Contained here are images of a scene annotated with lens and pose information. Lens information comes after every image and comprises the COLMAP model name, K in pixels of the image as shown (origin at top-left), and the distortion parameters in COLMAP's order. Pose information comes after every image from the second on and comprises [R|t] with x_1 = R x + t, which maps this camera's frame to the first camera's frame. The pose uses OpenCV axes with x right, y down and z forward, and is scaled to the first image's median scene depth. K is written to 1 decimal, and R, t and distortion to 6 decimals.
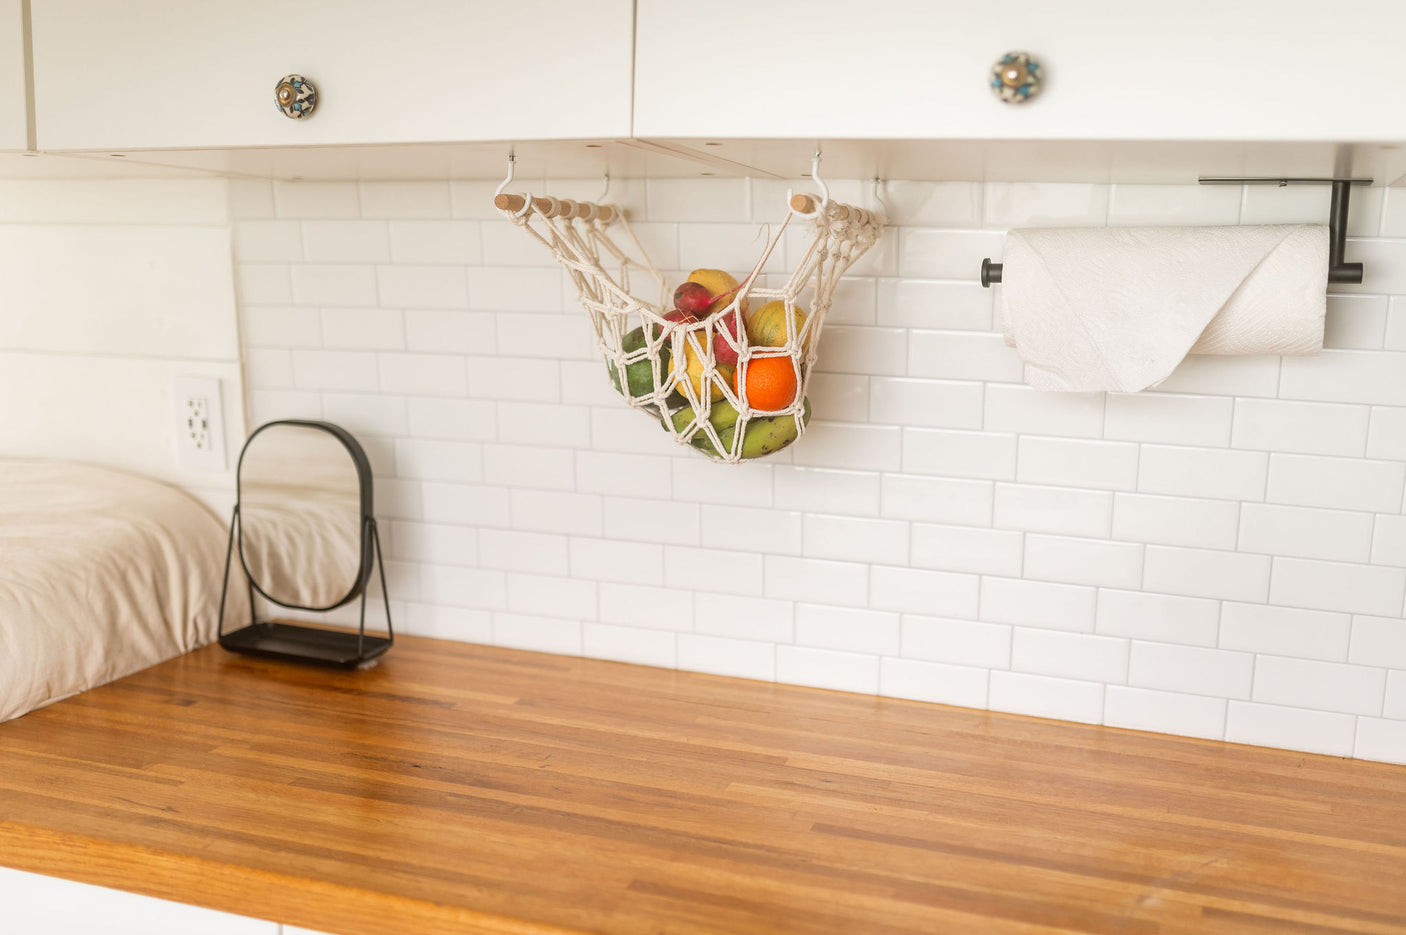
lens RADIAL K [[1376.0, 0, 703.0], [0, 1376.0, 467.5], [0, 0, 1]] dist [0.018805, 0.003397]
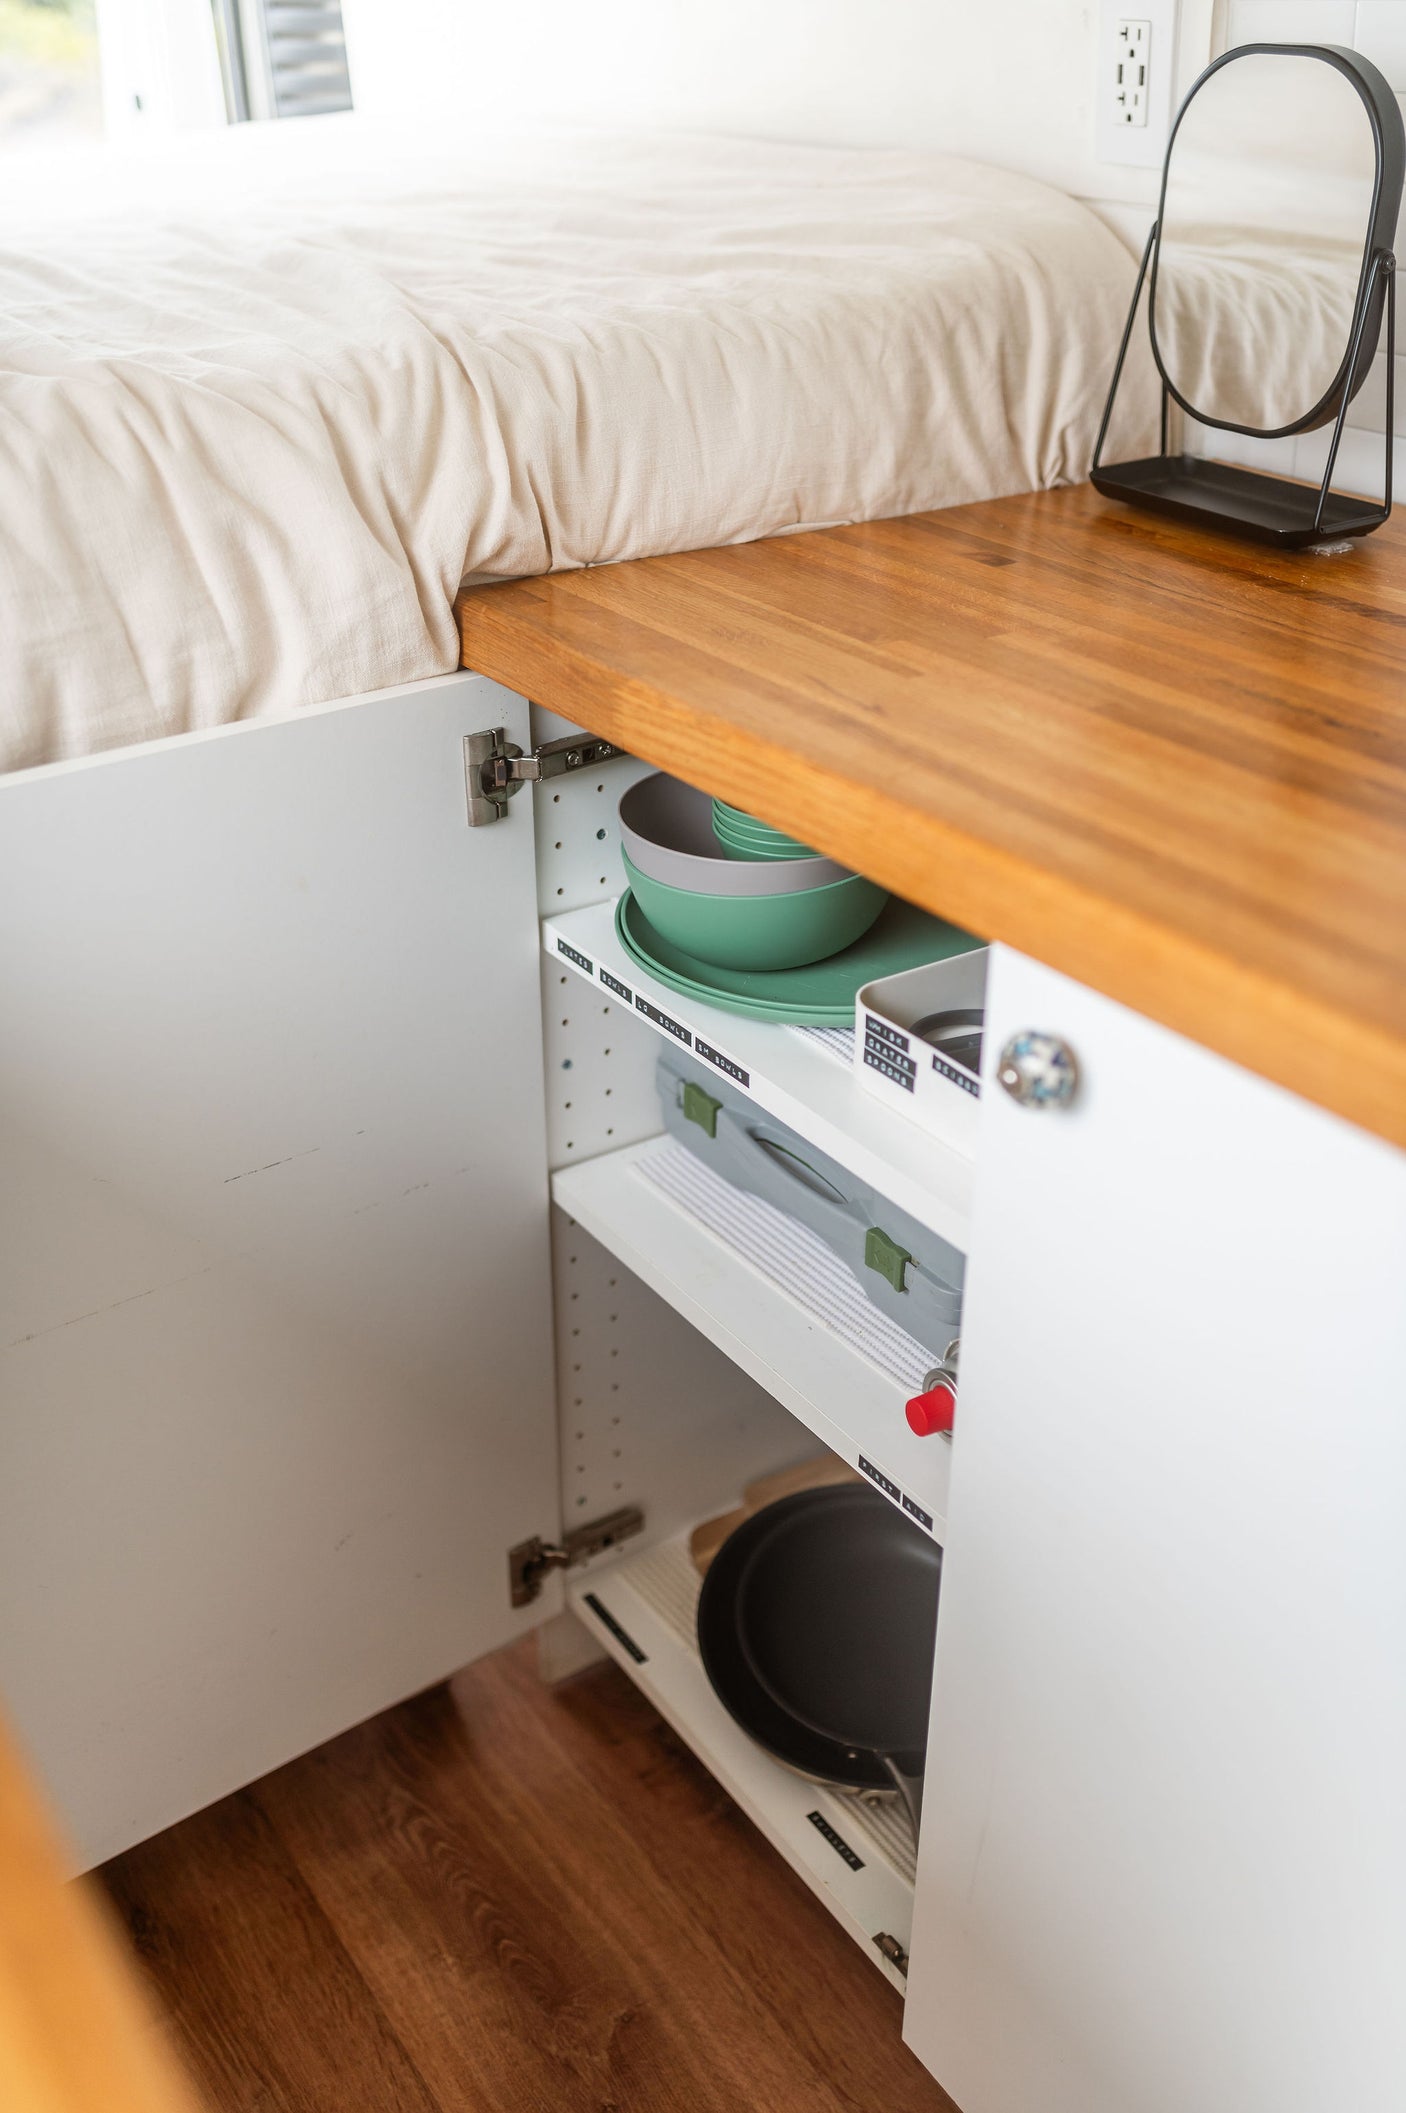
lens RADIAL K [[2067.9, 0, 703.0], [0, 2067.9, 1056.5], [0, 0, 1]] dist [0.018805, 0.003397]
pose [[0.818310, 0.256792, -0.514225, 0.026380], [-0.067335, 0.931319, 0.357925, 0.057658], [0.570820, -0.258268, 0.779399, 0.183586]]
